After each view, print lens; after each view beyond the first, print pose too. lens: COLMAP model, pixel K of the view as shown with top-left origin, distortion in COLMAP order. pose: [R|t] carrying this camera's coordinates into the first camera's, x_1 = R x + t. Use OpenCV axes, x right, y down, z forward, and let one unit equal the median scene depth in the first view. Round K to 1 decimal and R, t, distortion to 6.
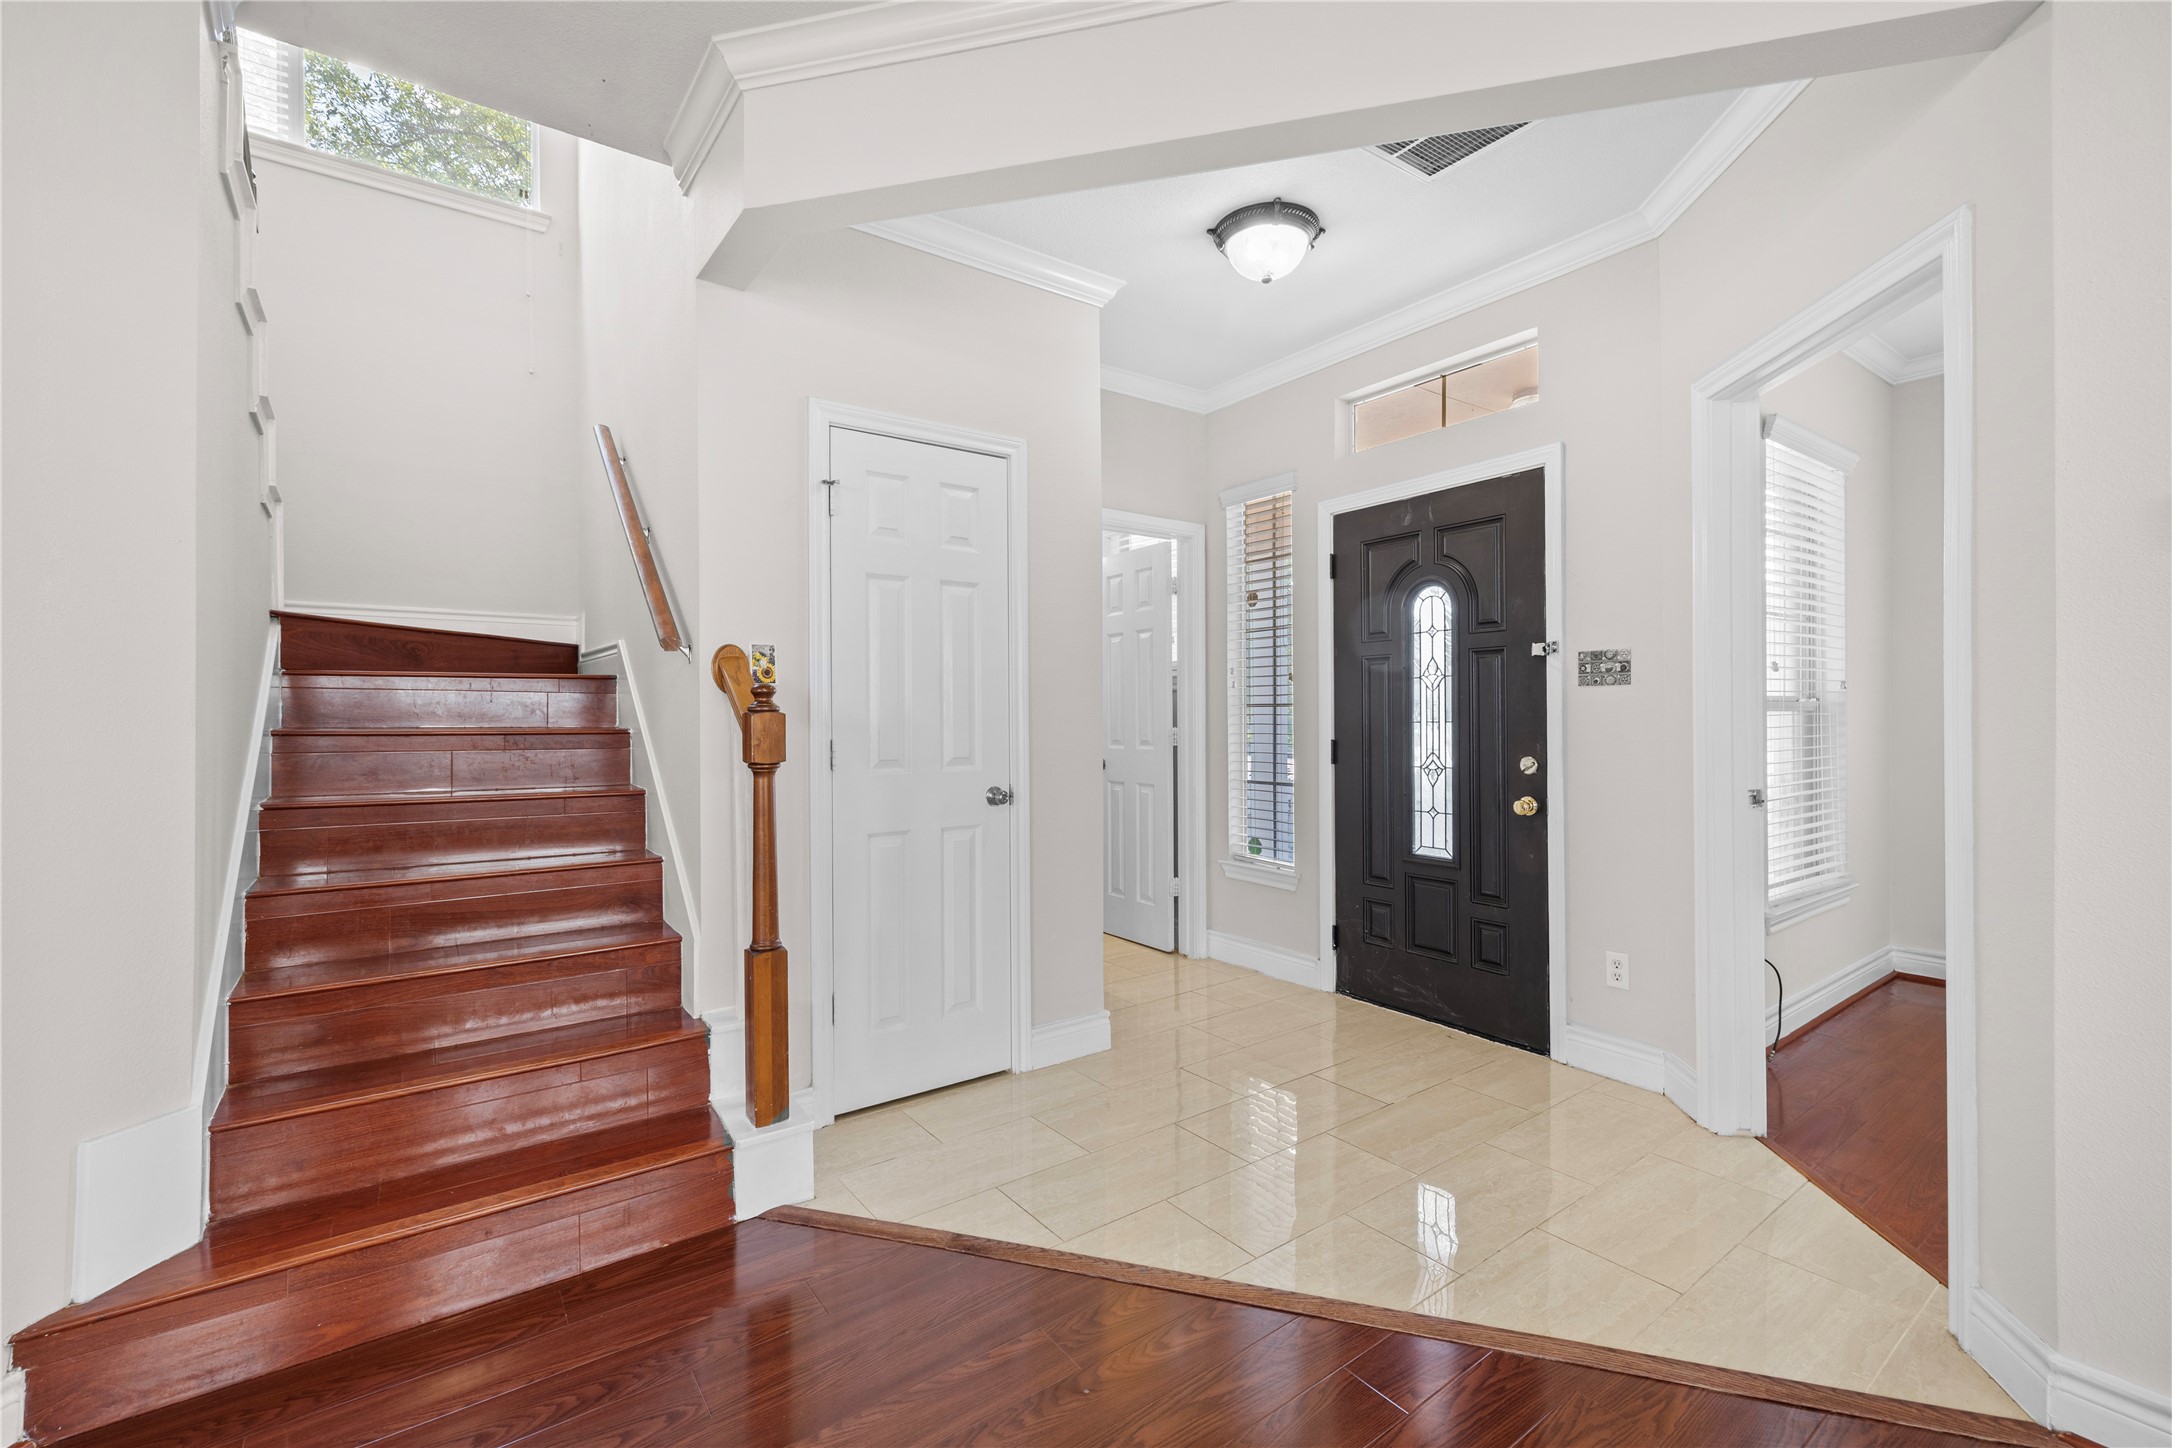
lens RADIAL K [[923.1, 0, 1084.9], [0, 923.1, 718.3], [0, 0, 1]] dist [0.002783, 0.000510]
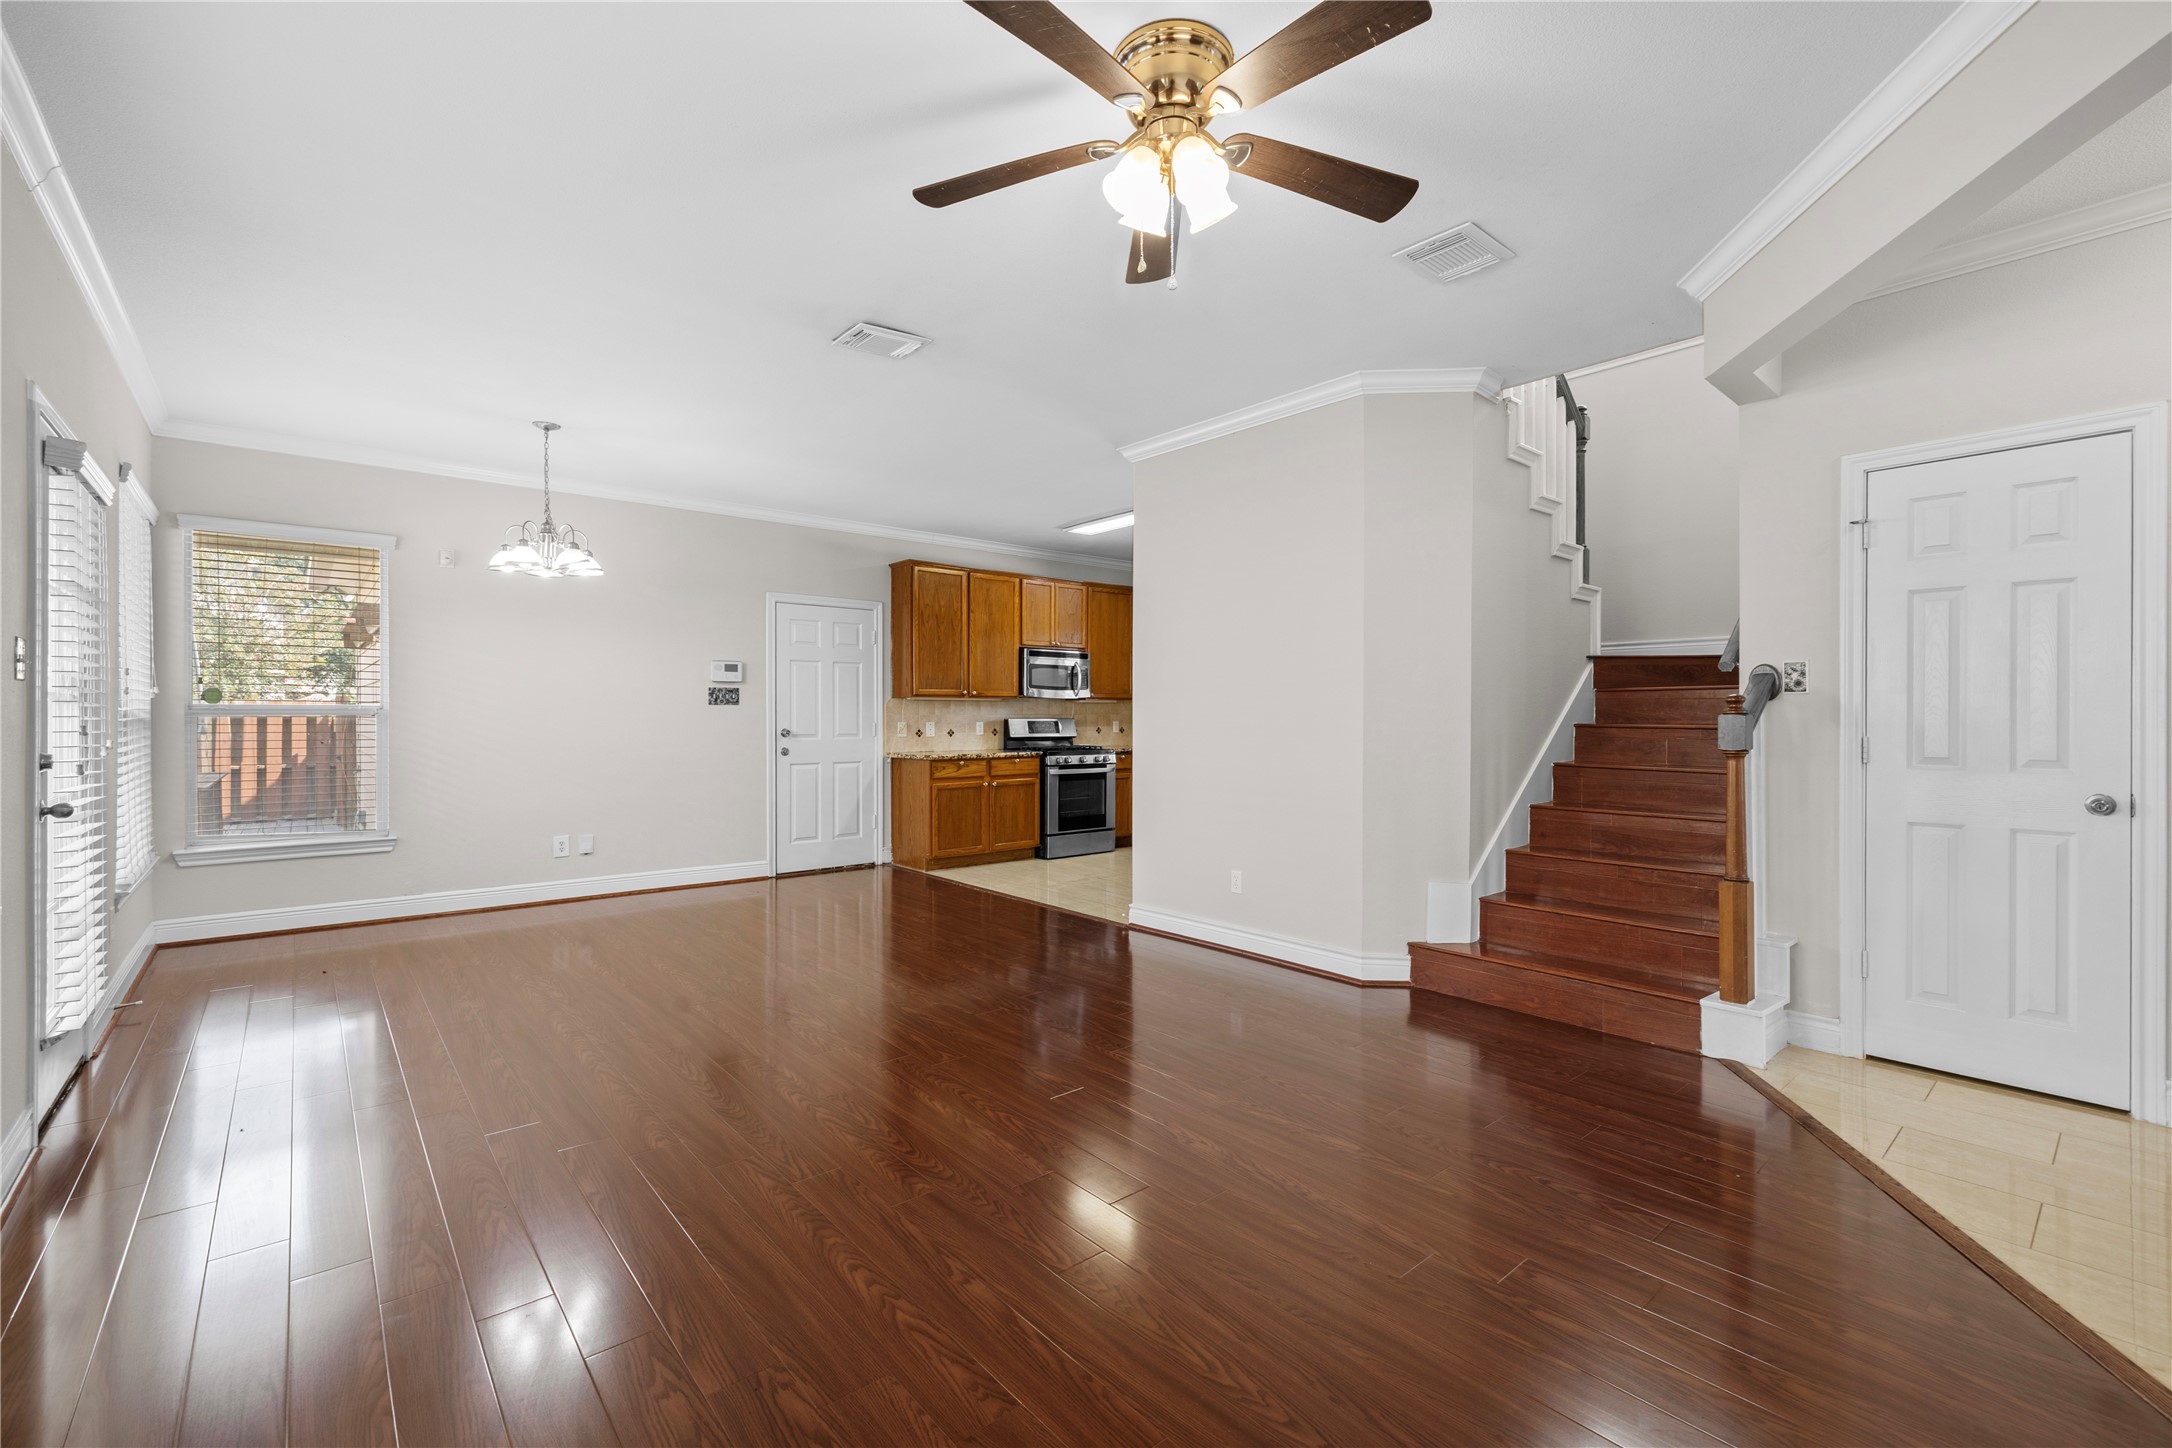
lens RADIAL K [[923.1, 0, 1092.8], [0, 923.1, 714.5], [0, 0, 1]] dist [0.002783, 0.000510]
pose [[0.087954, 0.002740, -0.996121, 0.612780], [-0.000975, 0.999996, 0.002665, -0.006190], [0.996124, 0.000737, 0.087956, -0.071130]]
